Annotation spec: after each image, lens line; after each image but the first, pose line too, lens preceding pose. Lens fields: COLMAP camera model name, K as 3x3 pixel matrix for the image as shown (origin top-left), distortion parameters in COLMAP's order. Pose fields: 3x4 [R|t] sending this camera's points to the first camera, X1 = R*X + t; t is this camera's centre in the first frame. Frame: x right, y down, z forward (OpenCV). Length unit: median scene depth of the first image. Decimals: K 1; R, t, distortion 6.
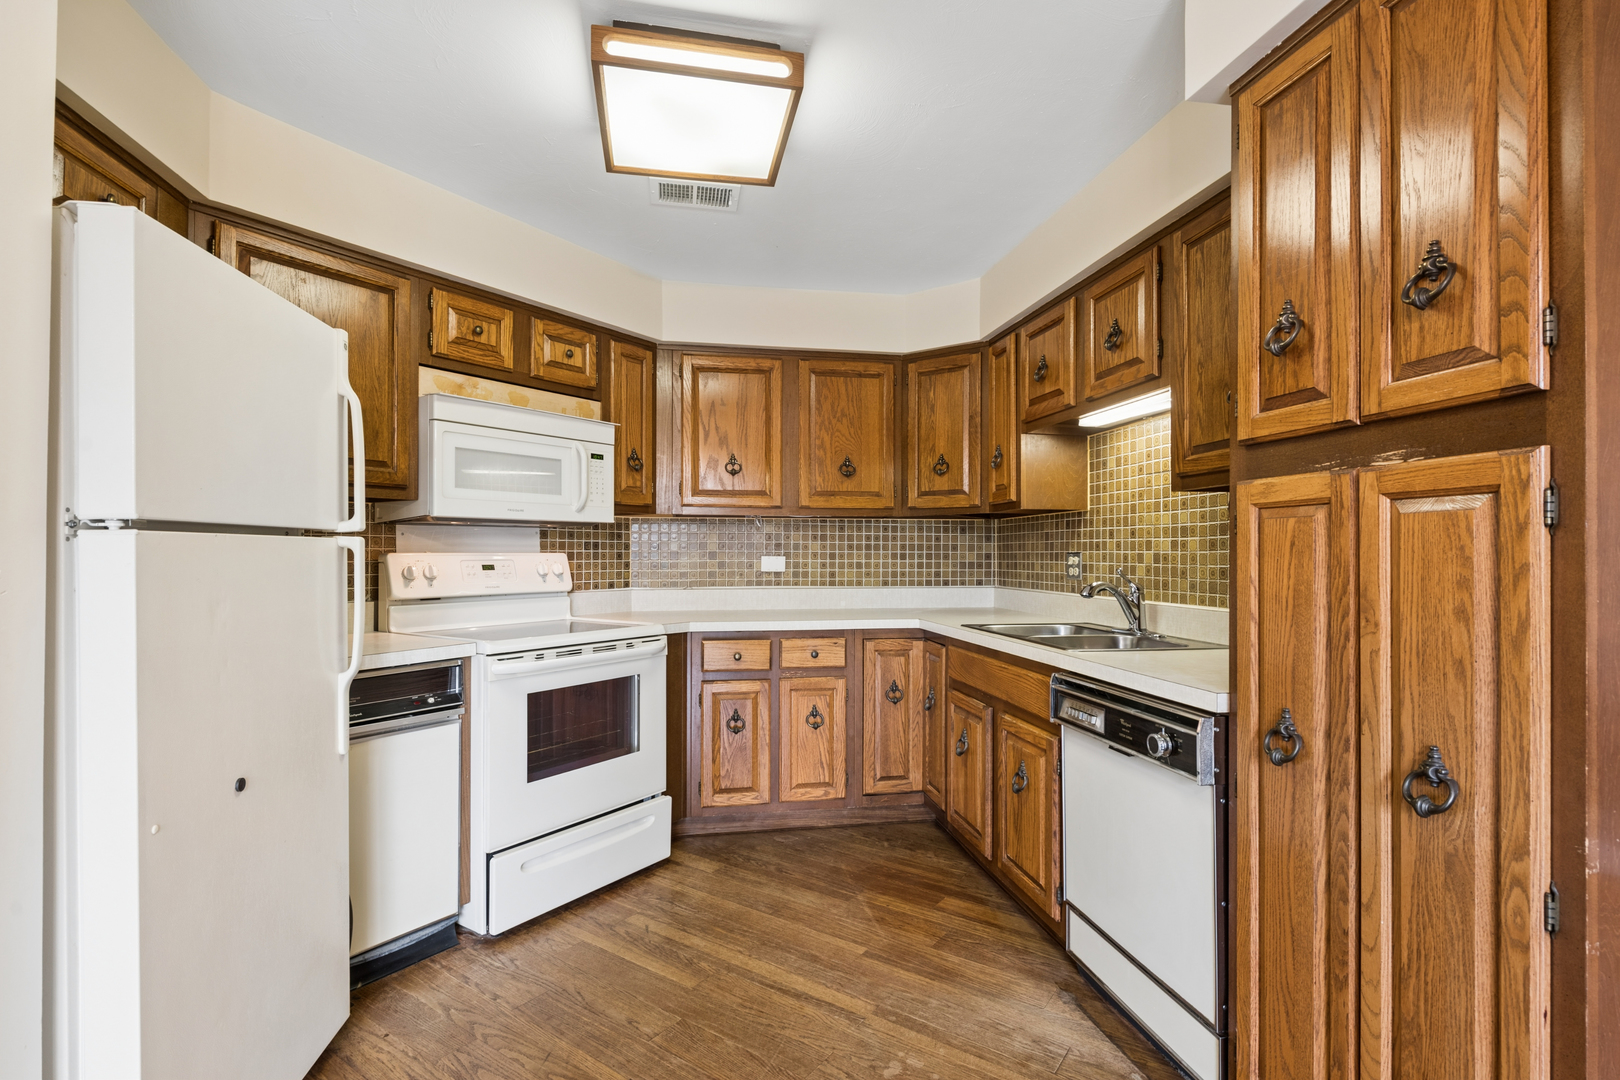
lens RADIAL K [[774.1, 0, 819.5], [0, 774.1, 547.7], [0, 0, 1]] dist [0.003772, -0.002214]
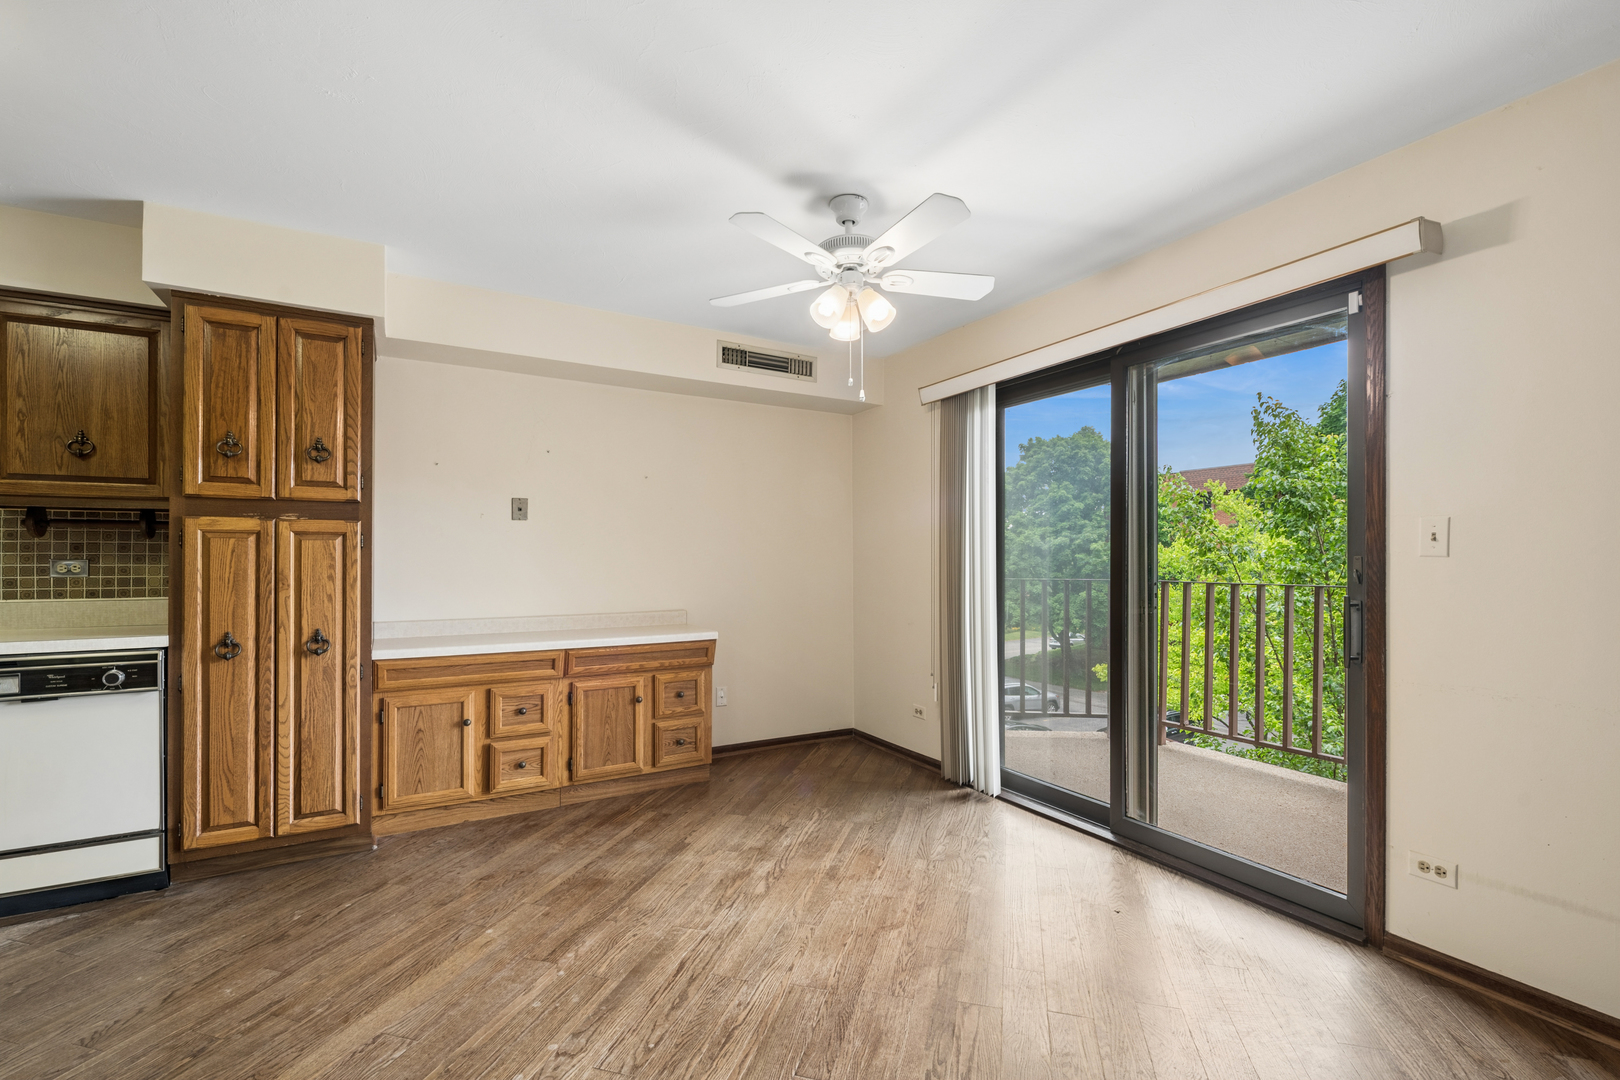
lens RADIAL K [[725.7, 0, 812.1], [0, 725.7, 553.9], [0, 0, 1]] dist [-0.002827, -0.000420]
pose [[-0.328321, 0.000289, 0.944566, -1.812737], [-0.009001, 0.999954, -0.003434, -0.005667], [-0.944523, -0.009629, -0.328303, 0.192870]]
